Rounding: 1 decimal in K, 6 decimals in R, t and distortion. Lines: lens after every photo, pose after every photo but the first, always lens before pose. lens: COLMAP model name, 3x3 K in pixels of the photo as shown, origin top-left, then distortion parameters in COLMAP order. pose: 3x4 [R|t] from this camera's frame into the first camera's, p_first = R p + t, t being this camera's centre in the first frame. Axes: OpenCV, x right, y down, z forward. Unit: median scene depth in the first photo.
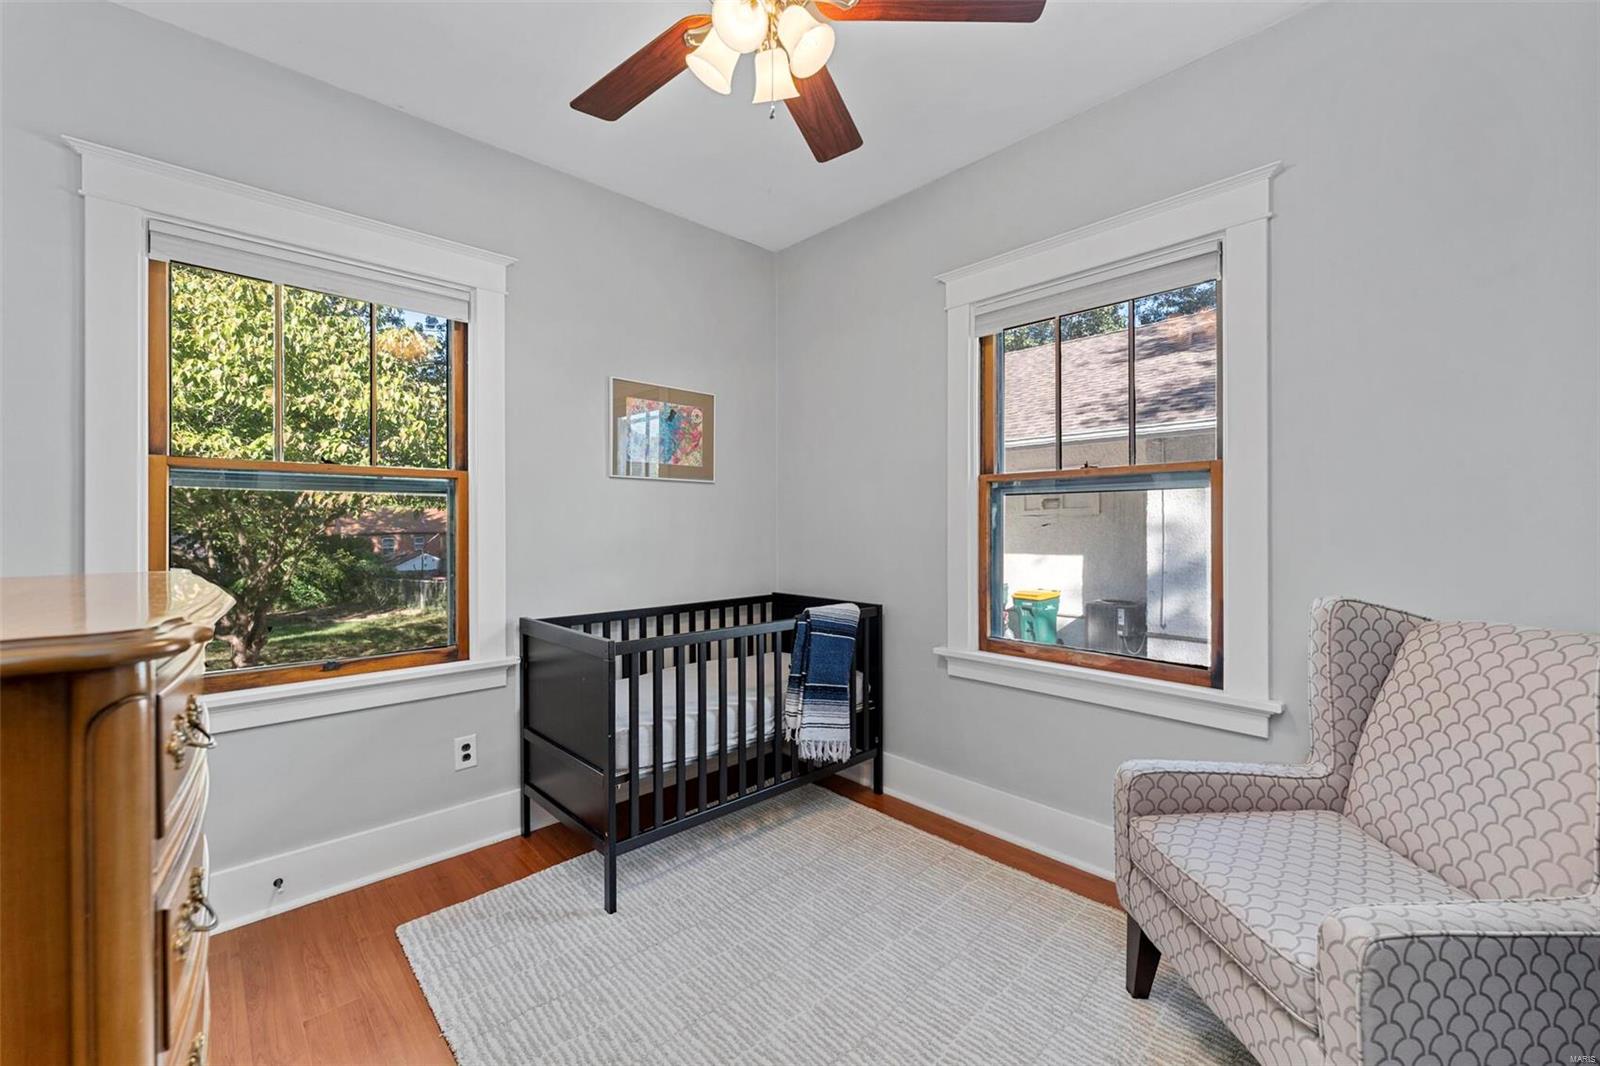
lens RADIAL K [[652.5, 0, 792.6], [0, 652.5, 527.1], [0, 0, 1]] dist [0.000212, 0.000203]
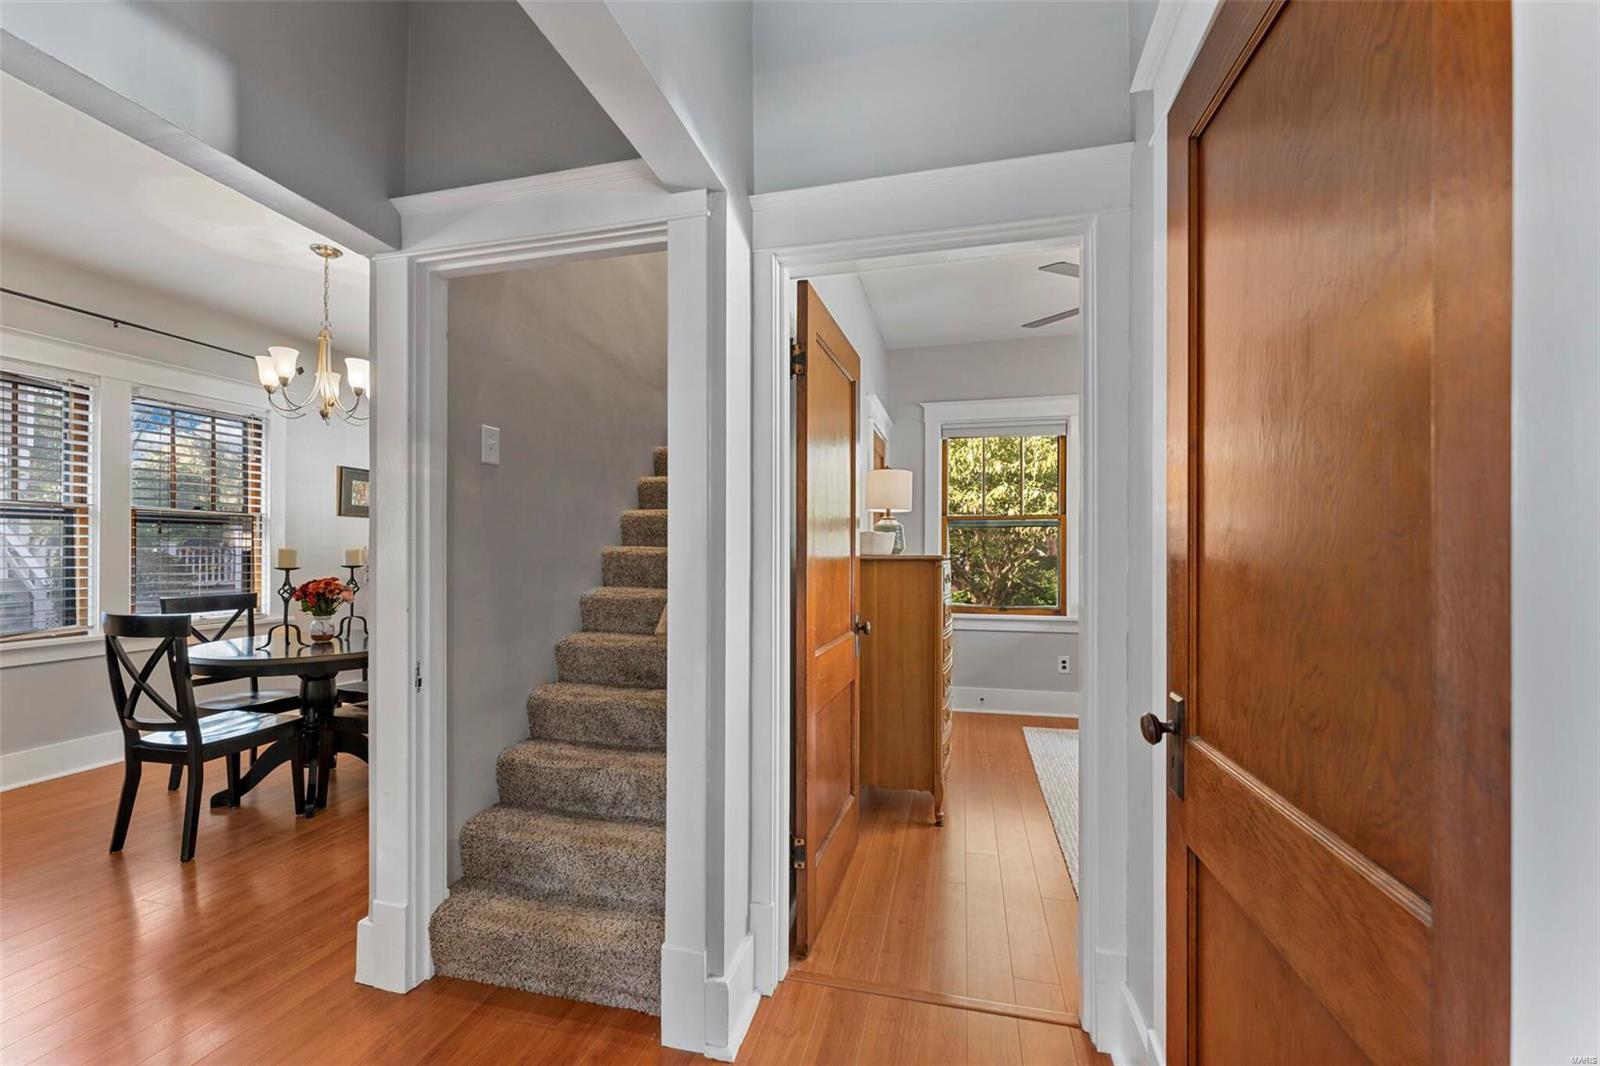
lens RADIAL K [[652.5, 0, 799.1], [0, 652.5, 544.1], [0, 0, 1]] dist [0.000212, 0.000203]
pose [[0.546005, -0.004717, -0.837769, 0.285153], [-0.001465, 0.999977, -0.006586, 0.004636], [0.837781, 0.004823, 0.545986, -0.288345]]
